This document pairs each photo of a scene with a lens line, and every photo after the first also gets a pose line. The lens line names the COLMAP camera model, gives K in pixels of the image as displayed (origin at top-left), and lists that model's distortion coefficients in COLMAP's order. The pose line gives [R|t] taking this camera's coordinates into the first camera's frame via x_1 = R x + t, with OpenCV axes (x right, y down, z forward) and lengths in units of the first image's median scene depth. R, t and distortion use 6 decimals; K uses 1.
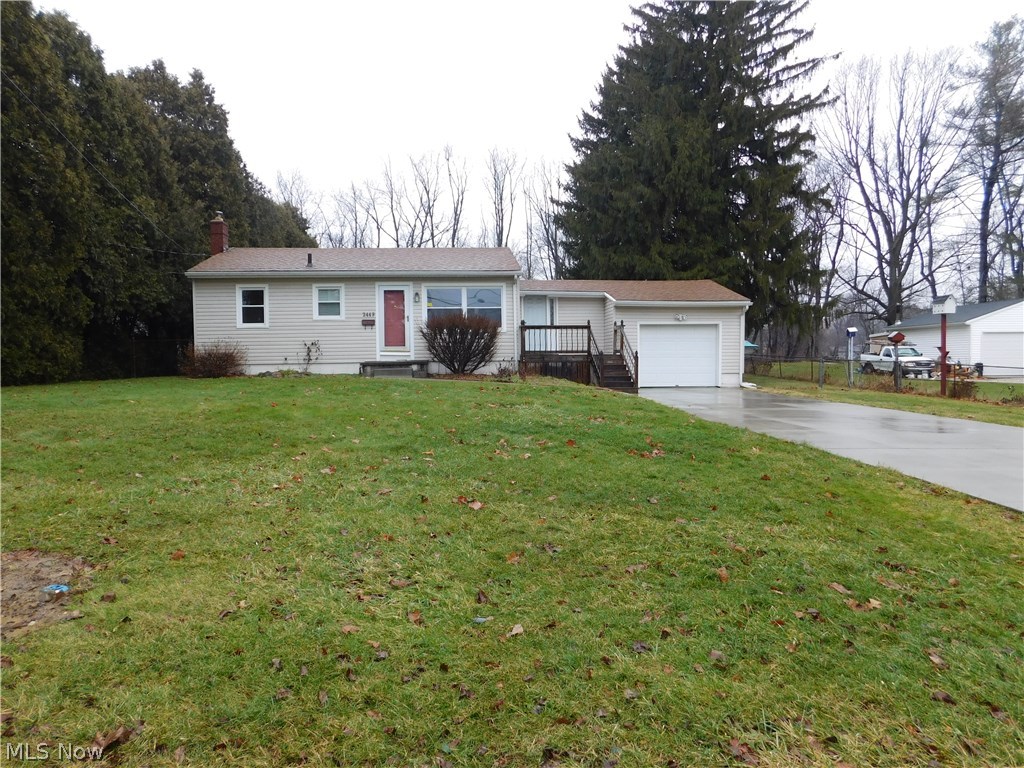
lens RADIAL K [[676.2, 0, 511.2], [0, 676.2, 379.9], [0, 0, 1]] dist [-0.065805, 0.051123]
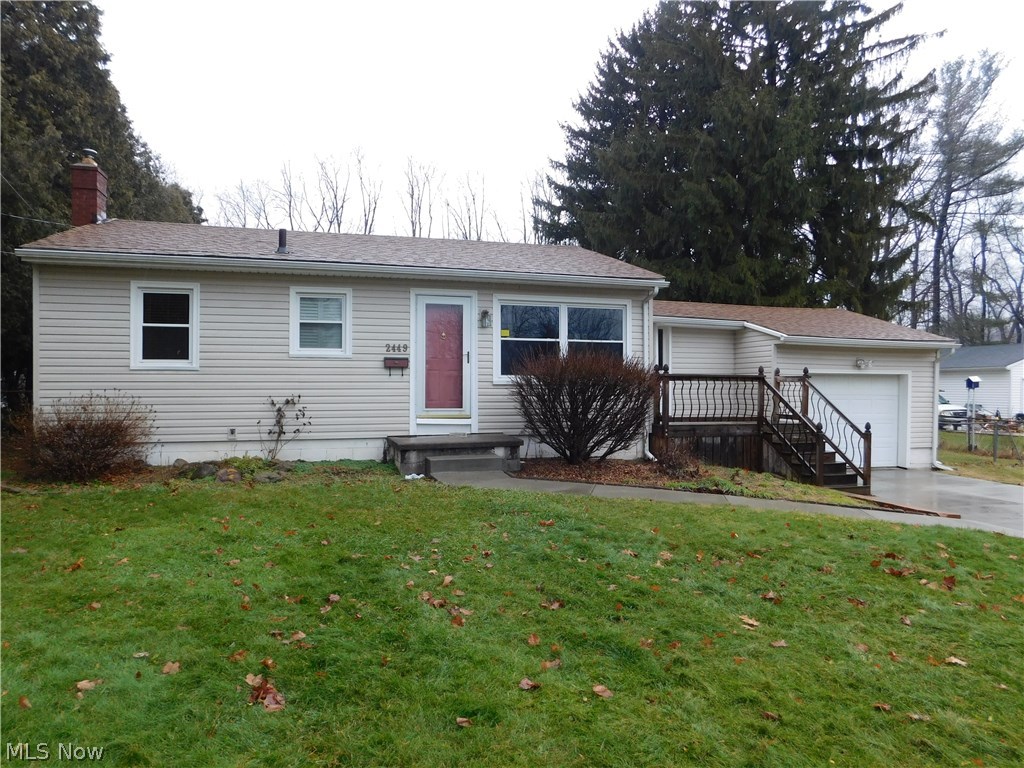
lens RADIAL K [[676.2, 0, 511.8], [0, 676.2, 387.0], [0, 0, 1]] dist [-0.065805, 0.051123]
pose [[0.982322, 0.015130, 0.186589, -0.218579], [-0.010154, 0.999568, -0.027594, -0.051614], [-0.186925, 0.025212, 0.982051, 0.452572]]
